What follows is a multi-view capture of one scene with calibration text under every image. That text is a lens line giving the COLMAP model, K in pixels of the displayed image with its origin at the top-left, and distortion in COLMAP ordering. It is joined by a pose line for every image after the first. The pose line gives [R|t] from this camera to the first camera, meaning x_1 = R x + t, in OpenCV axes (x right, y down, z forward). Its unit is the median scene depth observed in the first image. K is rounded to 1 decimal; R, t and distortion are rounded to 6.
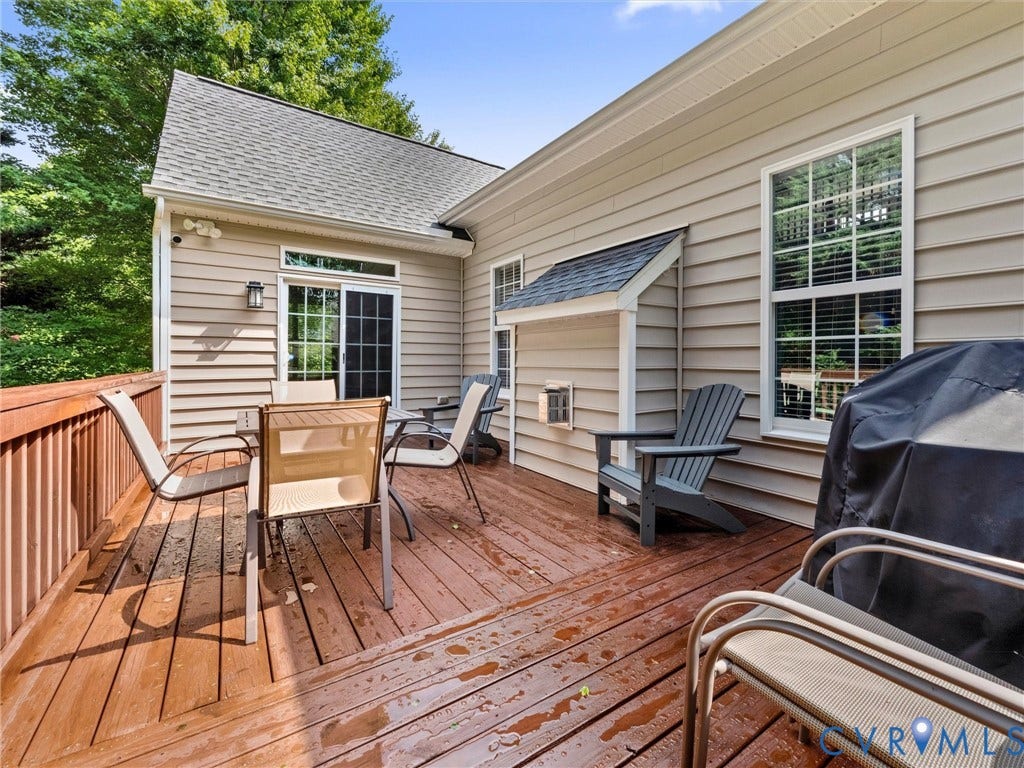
lens RADIAL K [[438.6, 0, 511.3], [0, 438.6, 359.1], [0, 0, 1]] dist [0.000275, -0.000051]
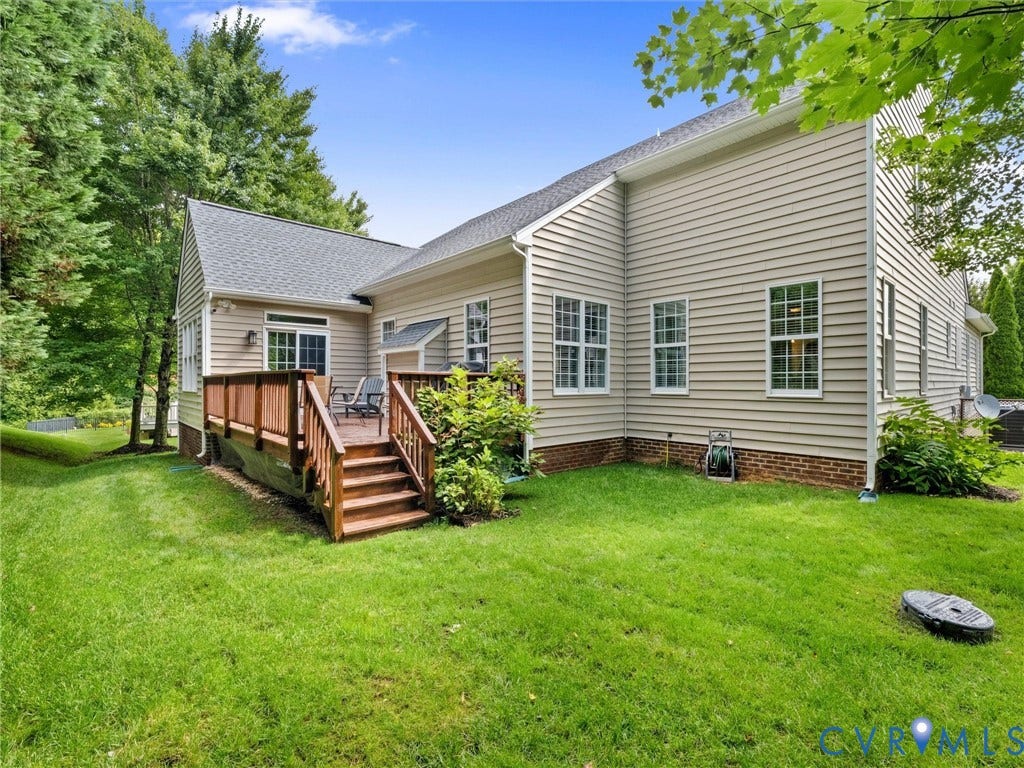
lens RADIAL K [[481.7, 0, 512.0], [0, 481.7, 384.0], [0, 0, 1]] dist [-0.000788, -0.000321]
pose [[0.991275, -0.005286, 0.131707, 0.239753], [0.004378, 0.999965, 0.007186, 0.042897], [-0.131740, -0.006547, 0.991263, -1.120022]]
